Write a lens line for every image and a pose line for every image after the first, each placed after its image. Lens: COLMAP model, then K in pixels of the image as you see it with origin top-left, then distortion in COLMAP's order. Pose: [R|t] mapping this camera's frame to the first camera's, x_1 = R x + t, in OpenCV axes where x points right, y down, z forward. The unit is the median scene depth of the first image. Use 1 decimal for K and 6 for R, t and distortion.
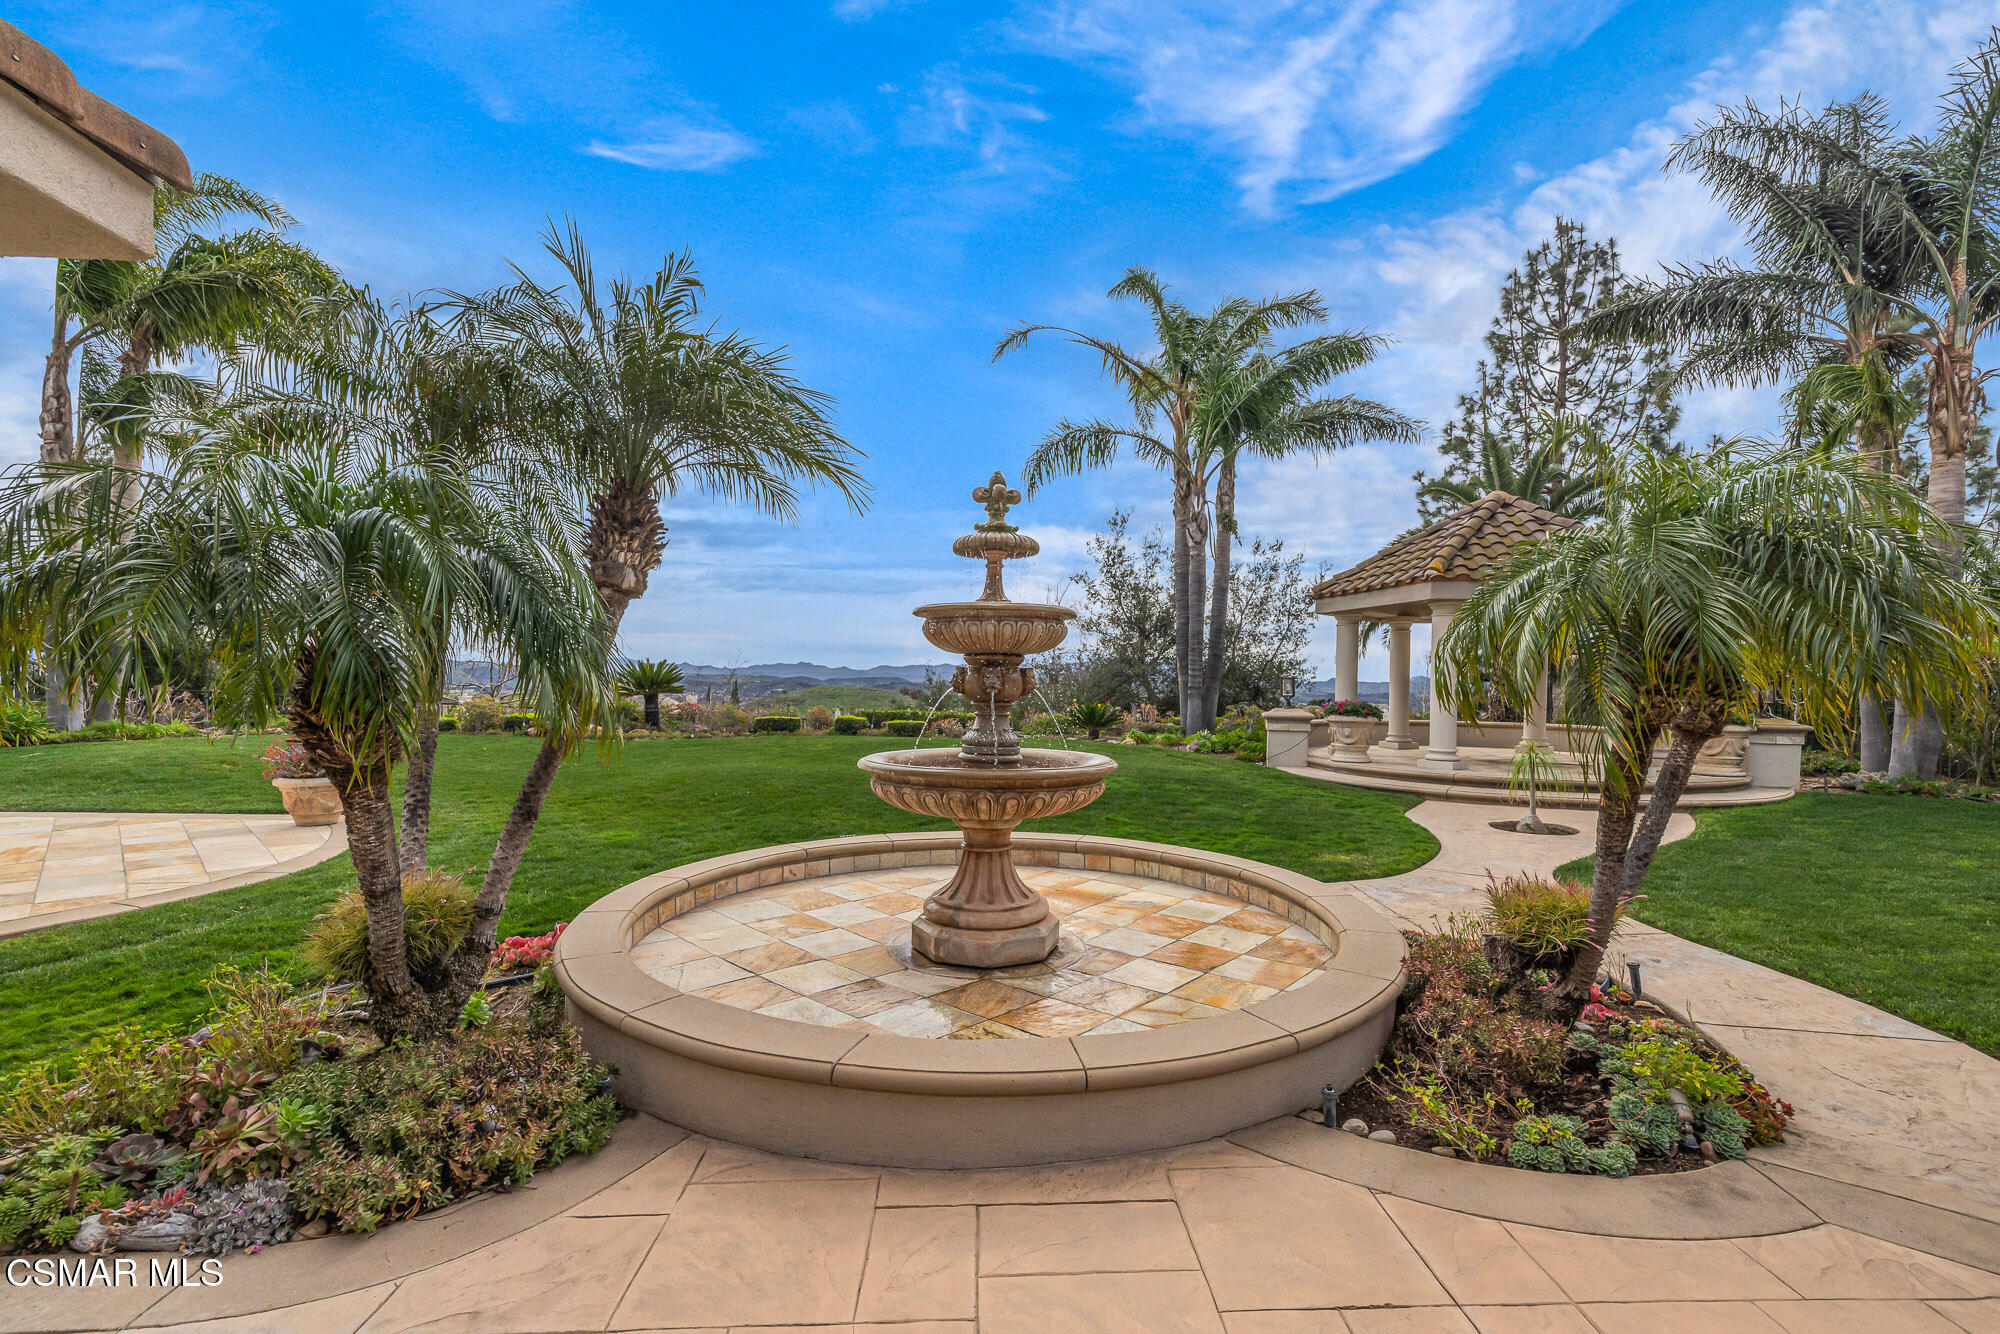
lens RADIAL K [[839.3, 0, 999.1], [0, 839.3, 663.7], [0, 0, 1]] dist [-0.001102, 0.000283]
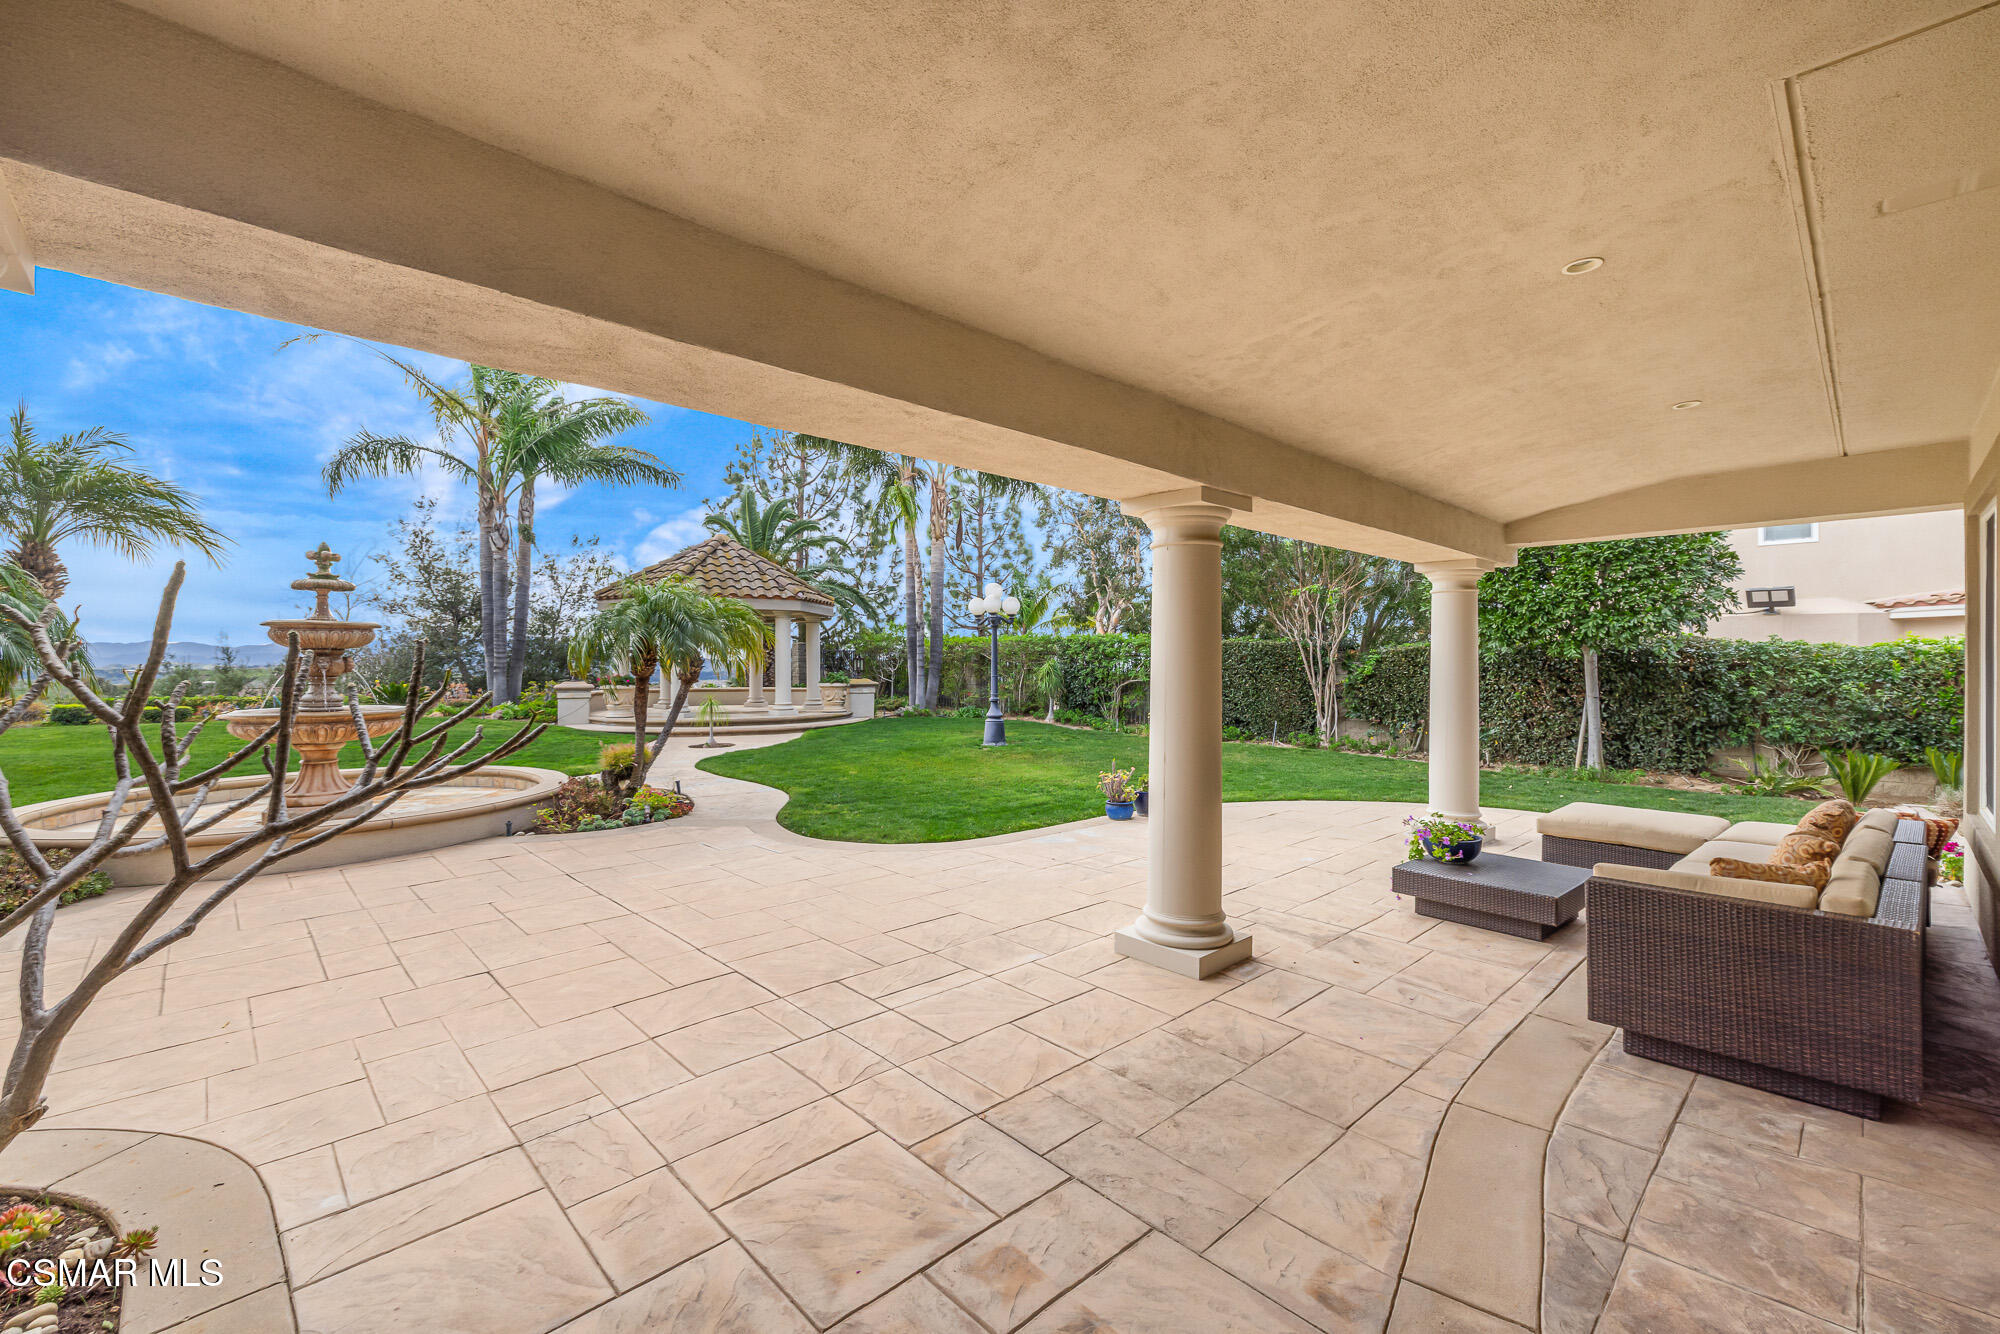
lens RADIAL K [[839.3, 0, 999.1], [0, 839.3, 663.7], [0, 0, 1]] dist [-0.001102, 0.000283]
pose [[0.744325, -0.015570, 0.667636, -0.040507], [-0.001895, 0.999675, 0.025426, -0.009136], [-0.667815, -0.020190, 0.744053, -0.395691]]
